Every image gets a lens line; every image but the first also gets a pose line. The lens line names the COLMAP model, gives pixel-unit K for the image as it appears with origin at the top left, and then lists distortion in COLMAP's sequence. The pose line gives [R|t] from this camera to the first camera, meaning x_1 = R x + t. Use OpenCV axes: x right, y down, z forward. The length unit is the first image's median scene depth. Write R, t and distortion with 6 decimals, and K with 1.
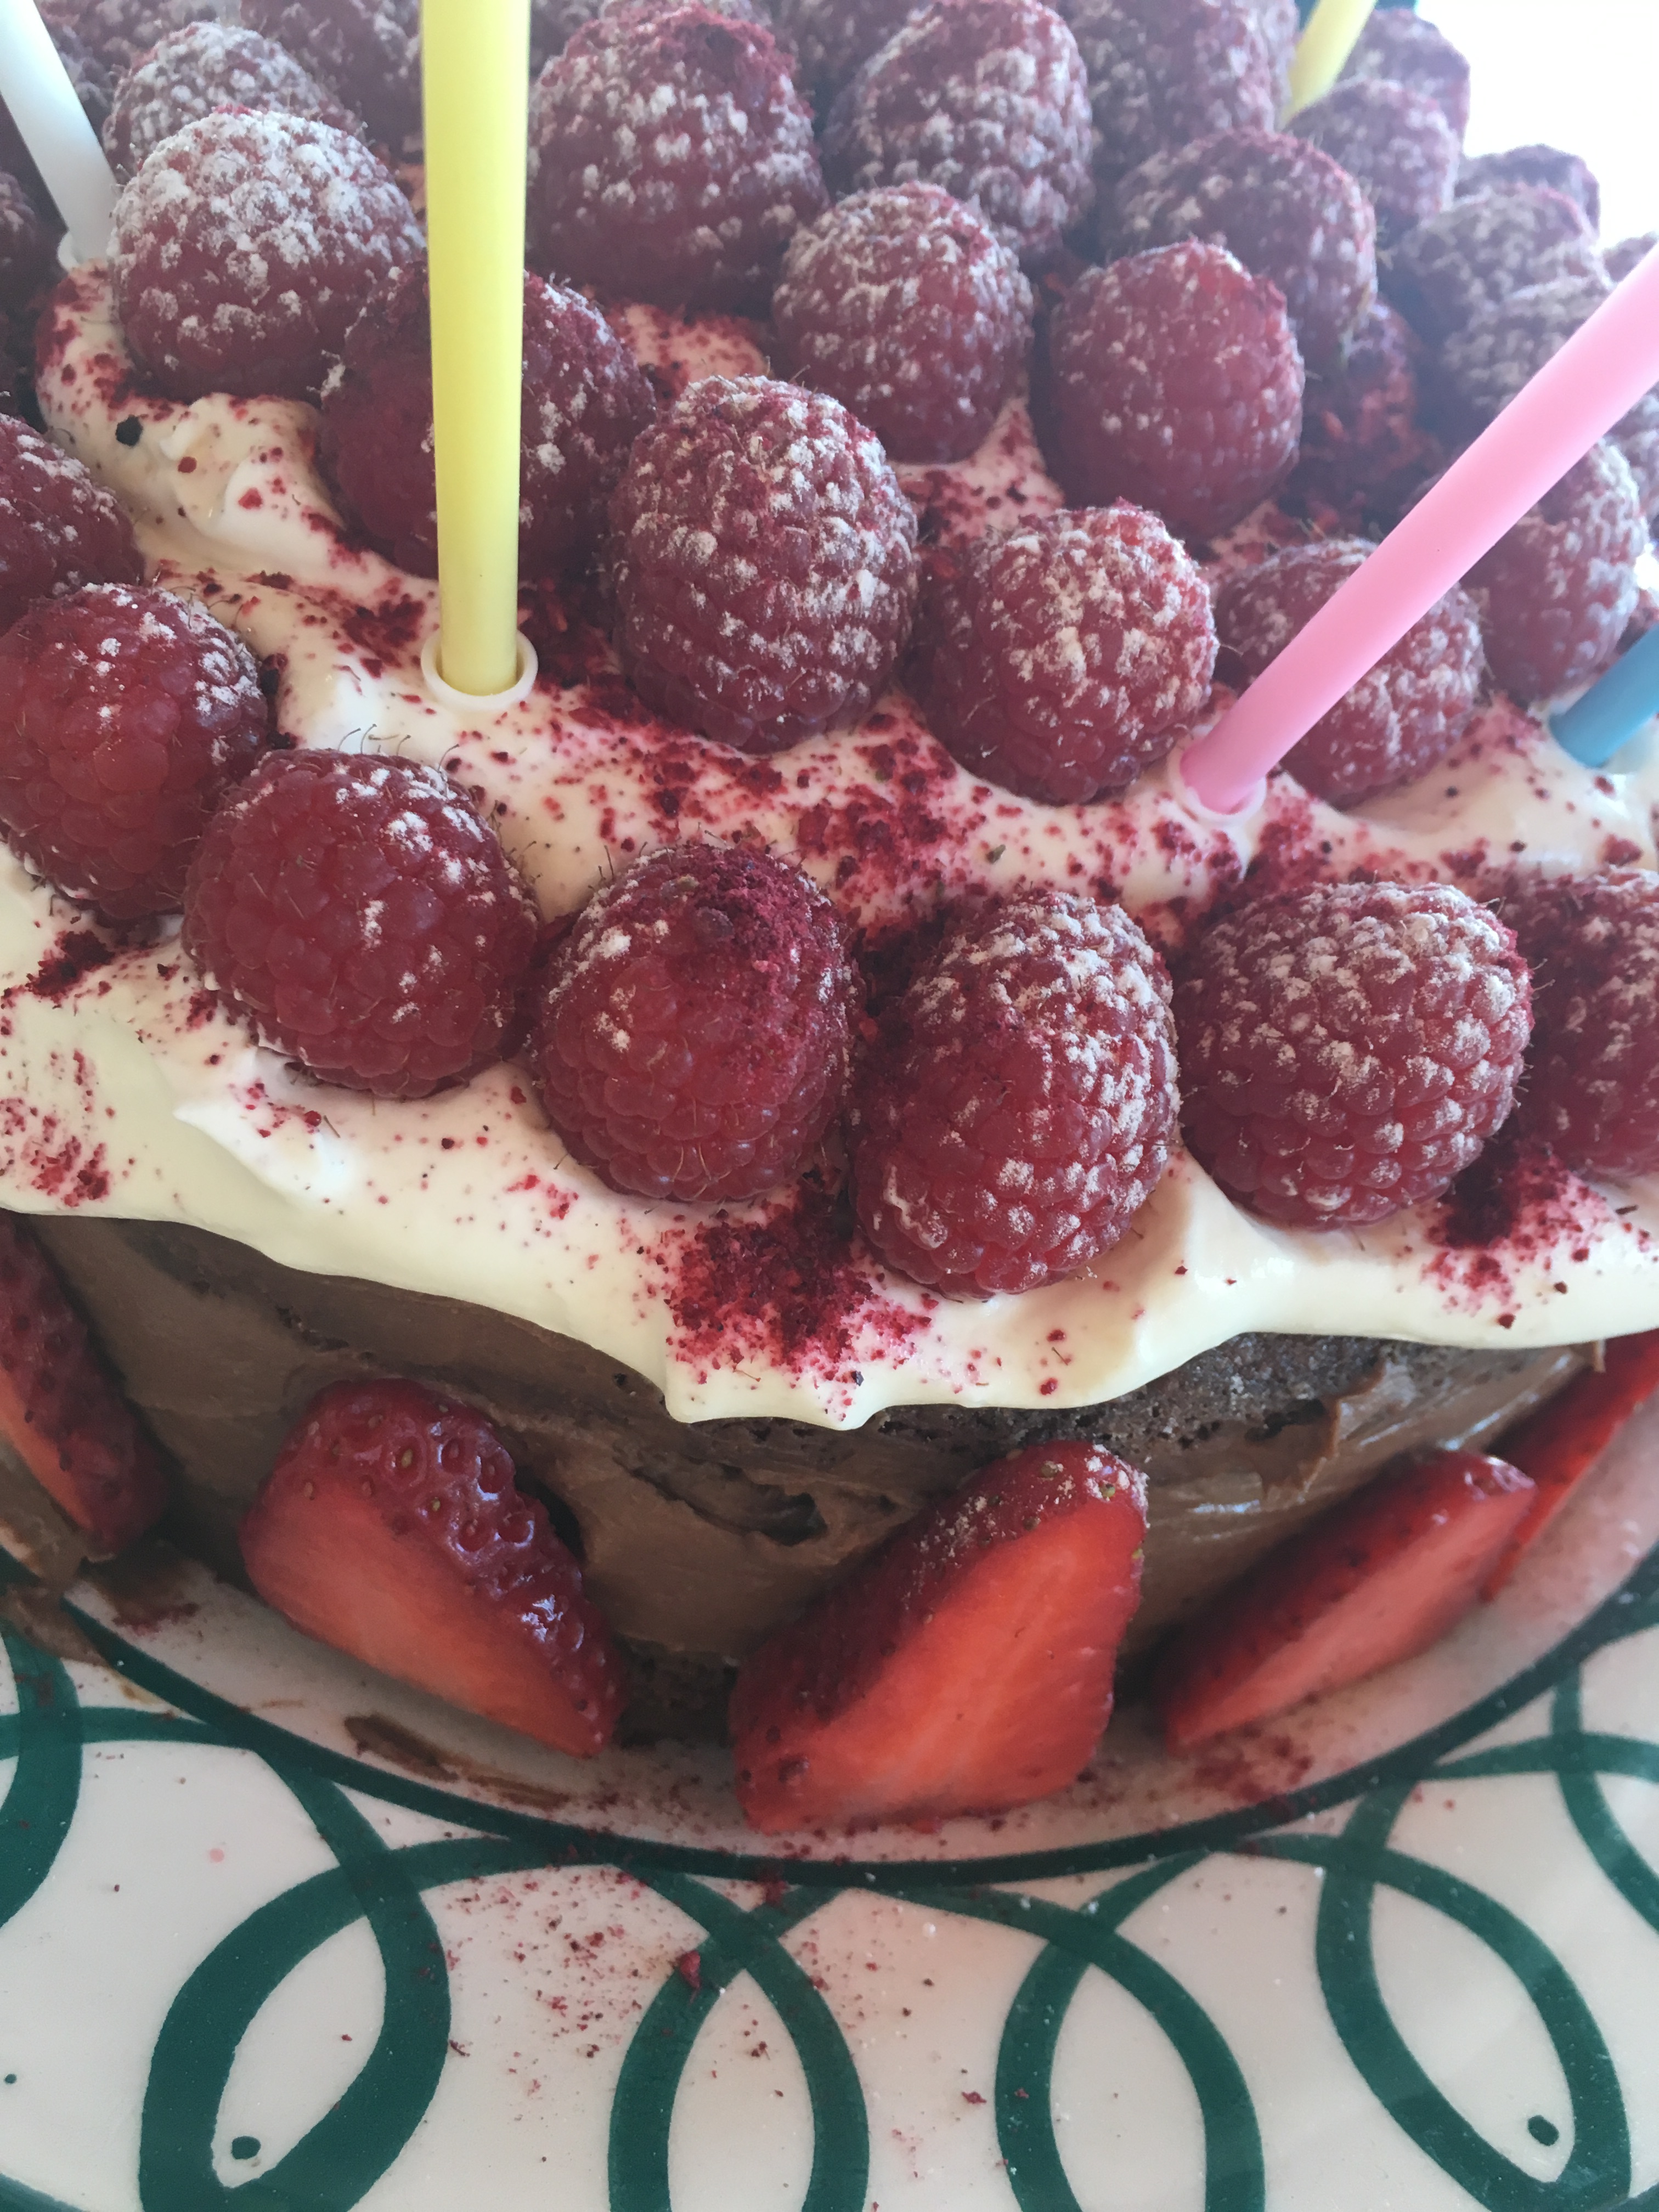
lens RADIAL K [[1871.3, 0, 824.7], [0, 1871.3, 1097.9], [0, 0, 1]] dist [0.051725, -0.092601]
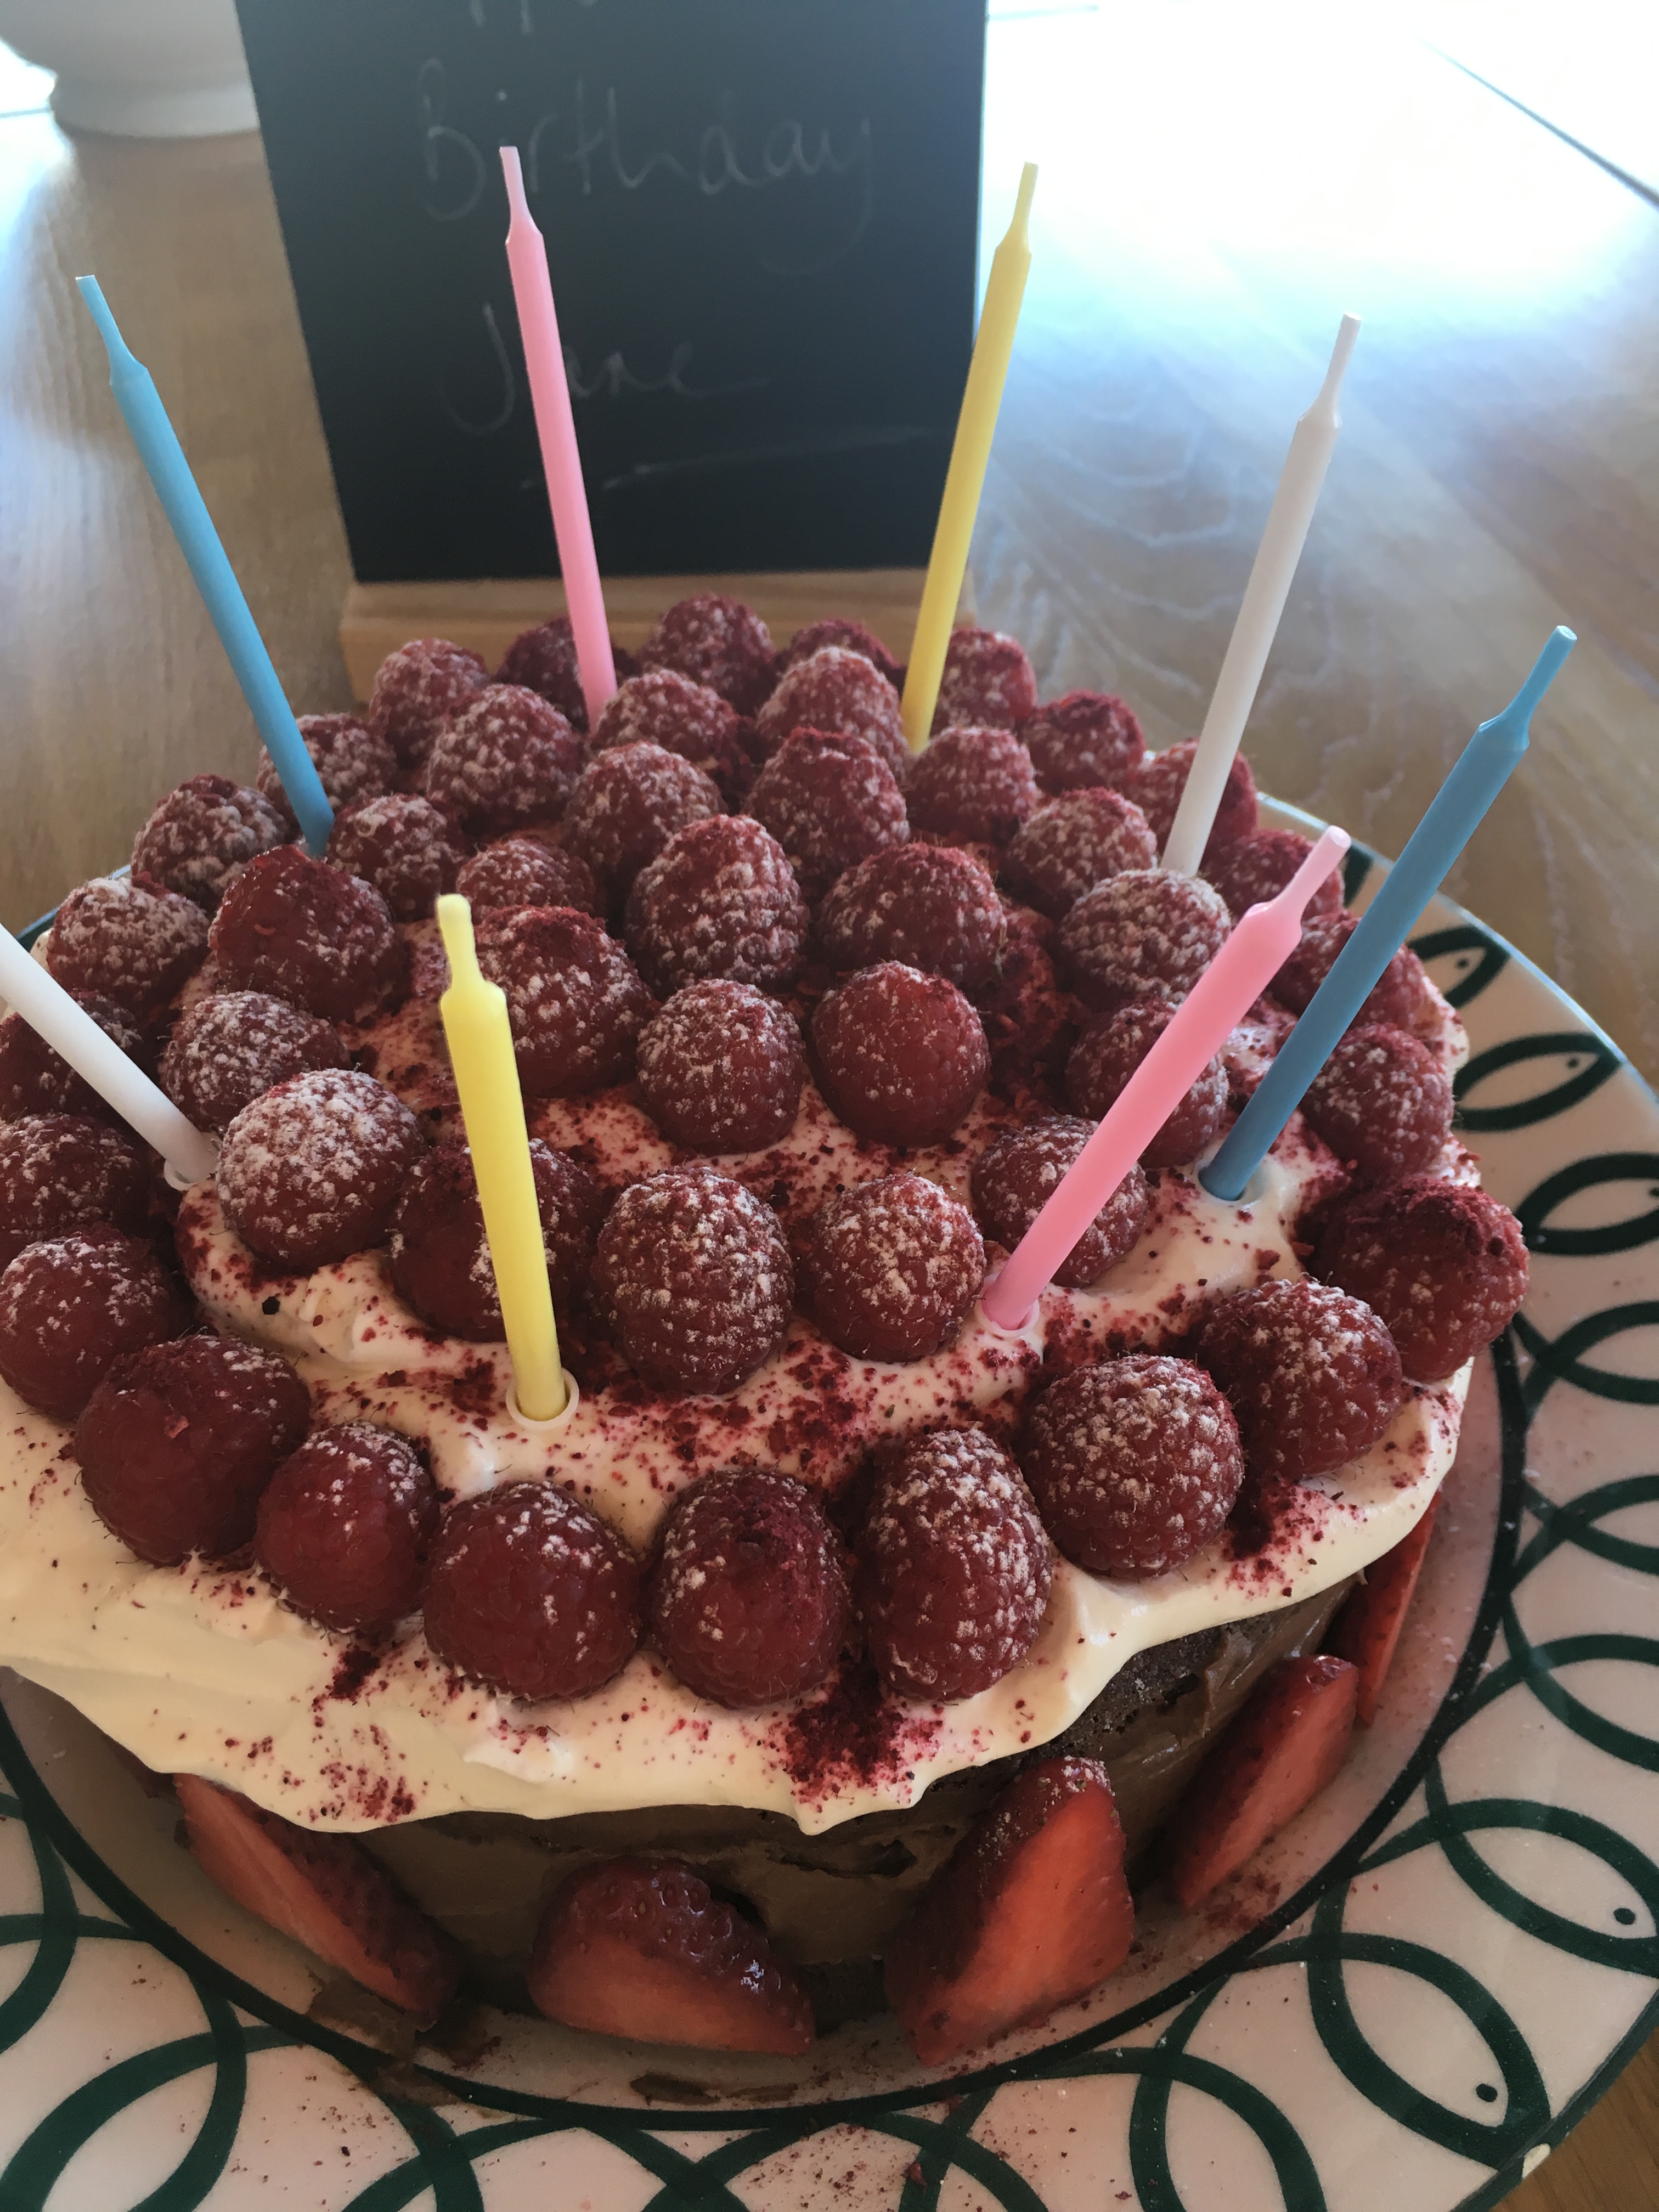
lens RADIAL K [[1871.3, 0, 817.1], [0, 1871.3, 1101.7], [0, 0, 1]] dist [0.051725, -0.092601]
pose [[0.952914, -0.294932, 0.070495, -0.002086], [0.299533, 0.951716, -0.067210, -0.282307], [-0.047269, 0.085161, 0.995245, -0.578351]]
